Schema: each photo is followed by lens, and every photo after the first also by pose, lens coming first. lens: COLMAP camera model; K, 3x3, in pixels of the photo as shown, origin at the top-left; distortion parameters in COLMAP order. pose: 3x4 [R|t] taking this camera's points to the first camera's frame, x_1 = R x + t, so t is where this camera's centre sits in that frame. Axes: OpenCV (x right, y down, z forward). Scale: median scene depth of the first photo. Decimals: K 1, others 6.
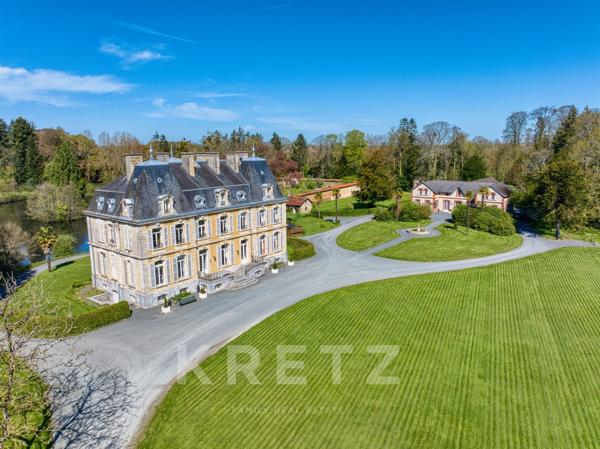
lens RADIAL K [[415.8, 0, 300.0], [0, 415.8, 224.5], [0, 0, 1]] dist [-0.004602, -0.002939]
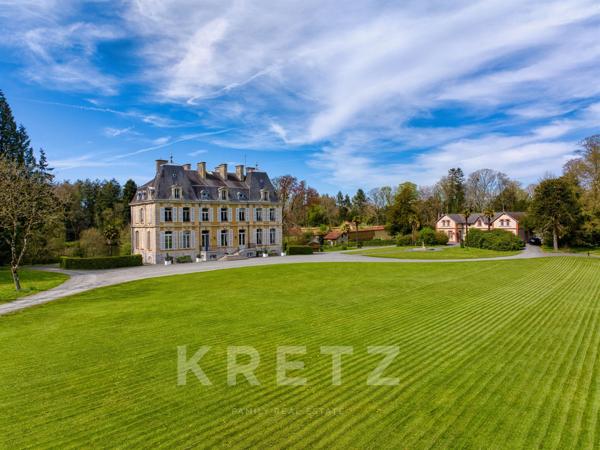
lens RADIAL K [[417.7, 0, 300.0], [0, 417.7, 225.0], [0, 0, 1]] dist [-0.006179, -0.001252]
pose [[0.974591, -0.001610, -0.223988, 0.232088], [-0.038011, 0.984283, -0.172461, 0.168012], [0.220745, 0.176593, 0.959211, -0.142919]]
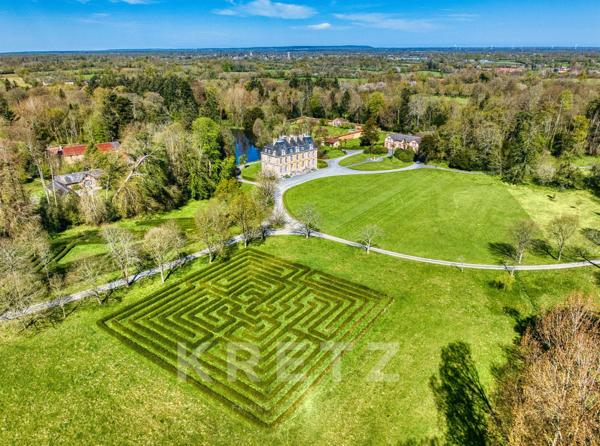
lens RADIAL K [[415.8, 0, 300.0], [0, 415.8, 223.0], [0, 0, 1]] dist [-0.004602, -0.002939]
pose [[0.984035, 0.065831, -0.165350, 0.302013], [-0.029872, 0.976988, 0.211191, -0.130876], [0.175447, -0.202880, 0.963358, -1.657554]]
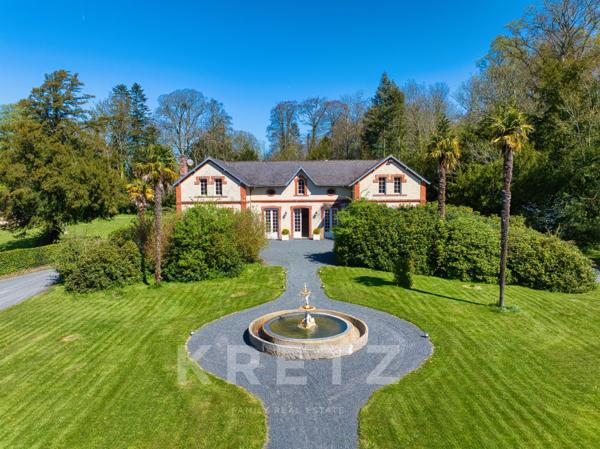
lens RADIAL K [[415.8, 0, 300.0], [0, 415.8, 224.5], [0, 0, 1]] dist [-0.004602, -0.002939]
pose [[0.783654, -0.048965, 0.619265, 0.181181], [0.112172, 0.991655, -0.063539, -0.020808], [-0.610986, 0.119257, 0.782607, 0.918626]]
